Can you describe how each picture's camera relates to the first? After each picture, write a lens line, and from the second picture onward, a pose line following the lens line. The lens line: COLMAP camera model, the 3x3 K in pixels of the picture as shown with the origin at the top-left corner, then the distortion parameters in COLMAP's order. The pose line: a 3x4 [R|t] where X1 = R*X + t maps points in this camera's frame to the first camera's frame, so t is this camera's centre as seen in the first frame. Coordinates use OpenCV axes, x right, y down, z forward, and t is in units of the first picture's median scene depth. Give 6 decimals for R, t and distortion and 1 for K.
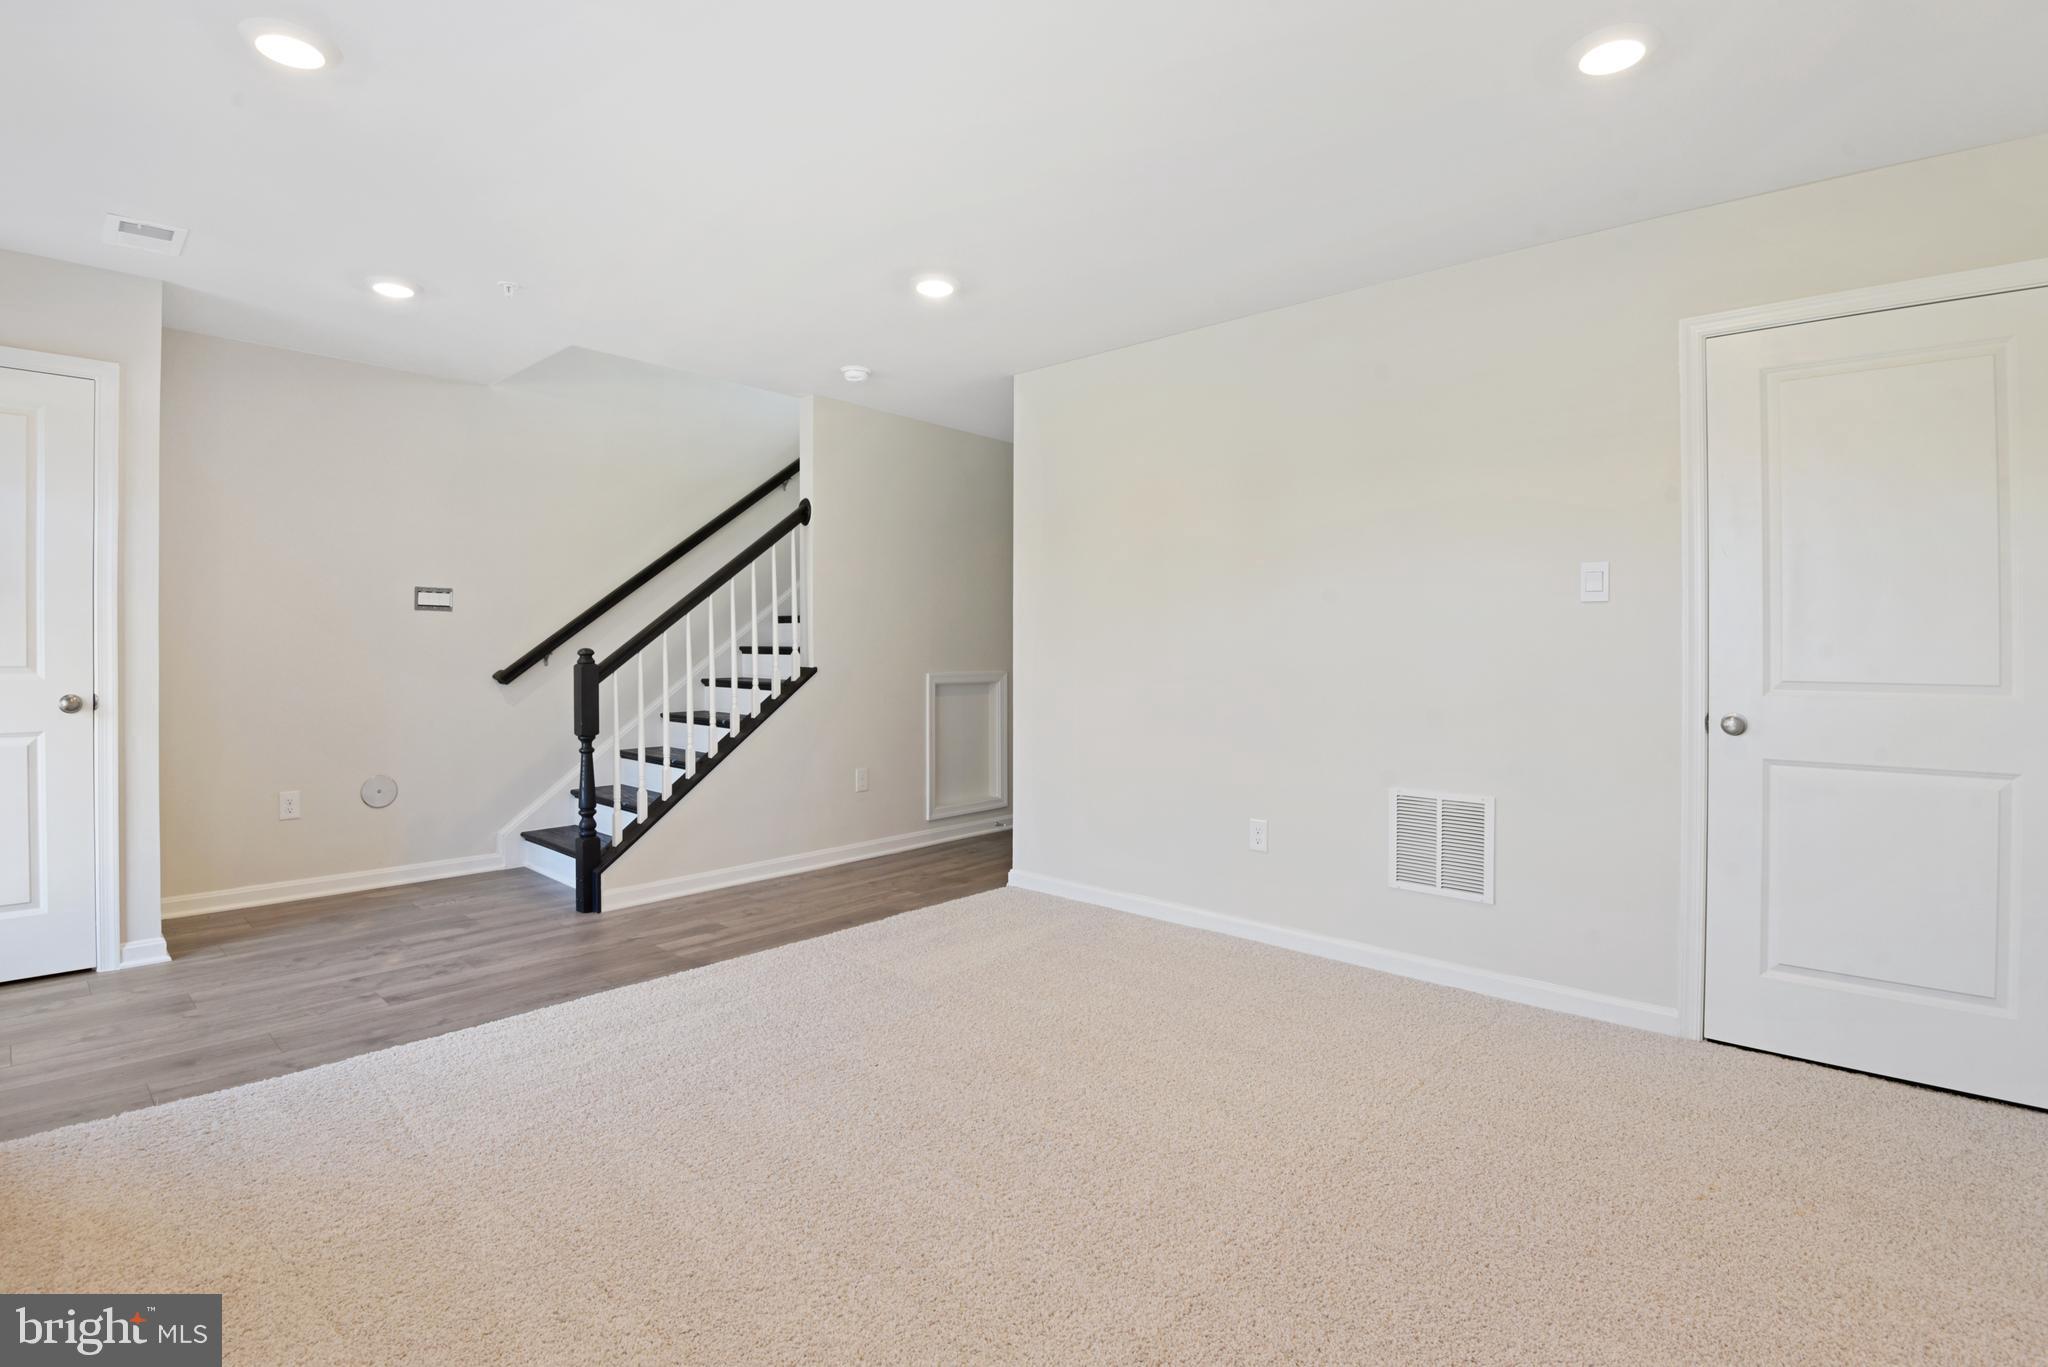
lens RADIAL K [[948.2, 0, 1021.5], [0, 948.2, 671.2], [0, 0, 1]] dist [0.000113, -0.025415]
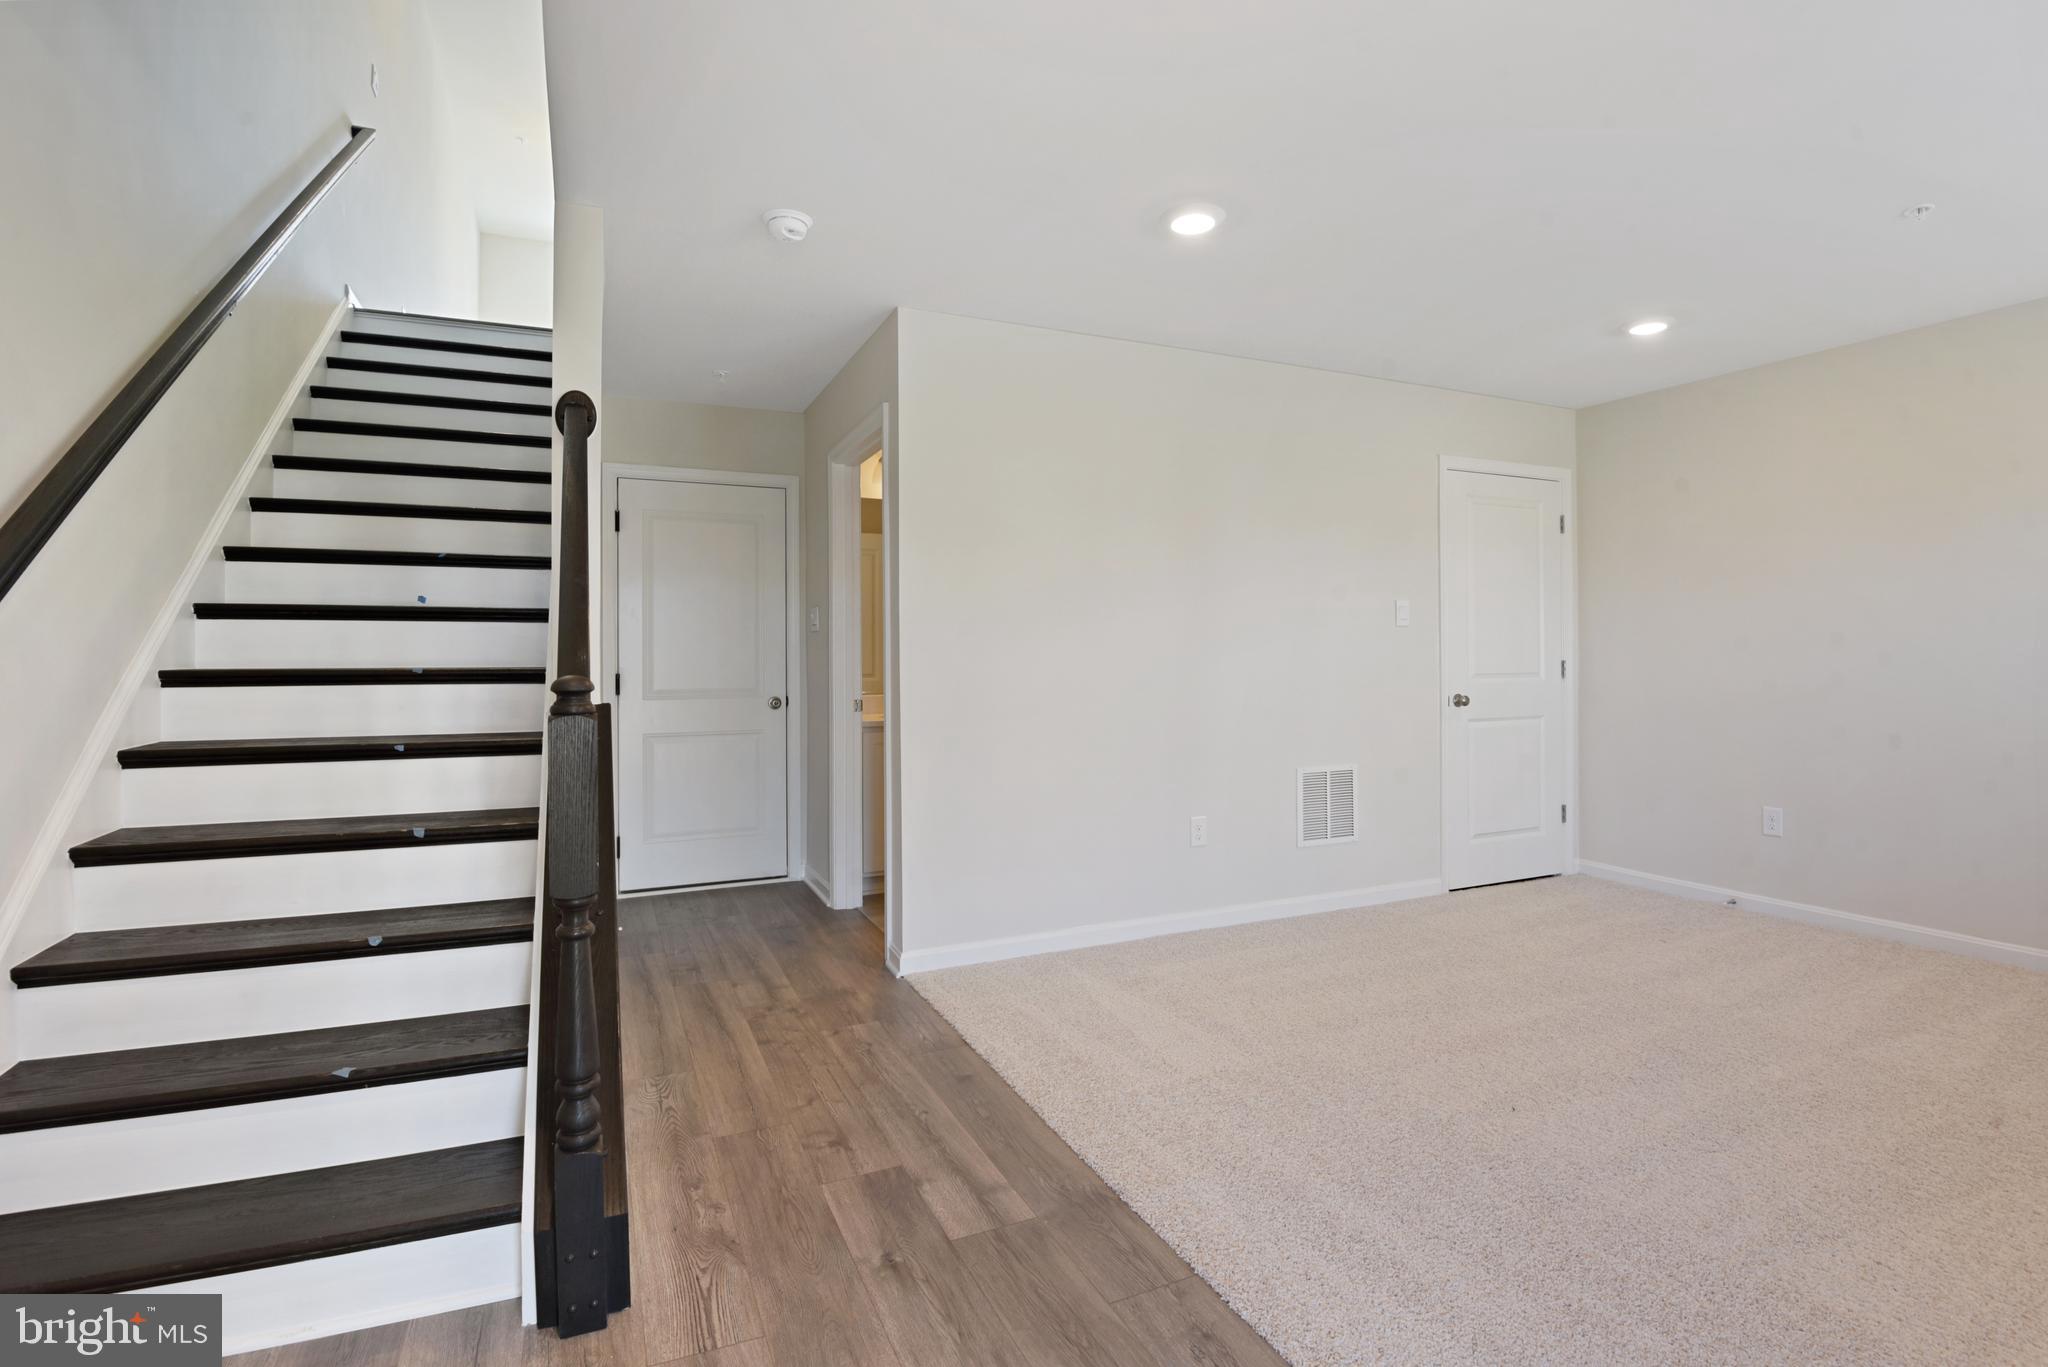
lens RADIAL K [[947.2, 0, 1024.0], [0, 947.2, 683.5], [0, 0, 1]] dist [-0.015270, -0.014740]
pose [[0.416201, -0.028043, 0.908840, -0.902129], [0.033908, 0.999308, 0.015306, -0.021134], [-0.908640, 0.024447, 0.416863, 0.810279]]
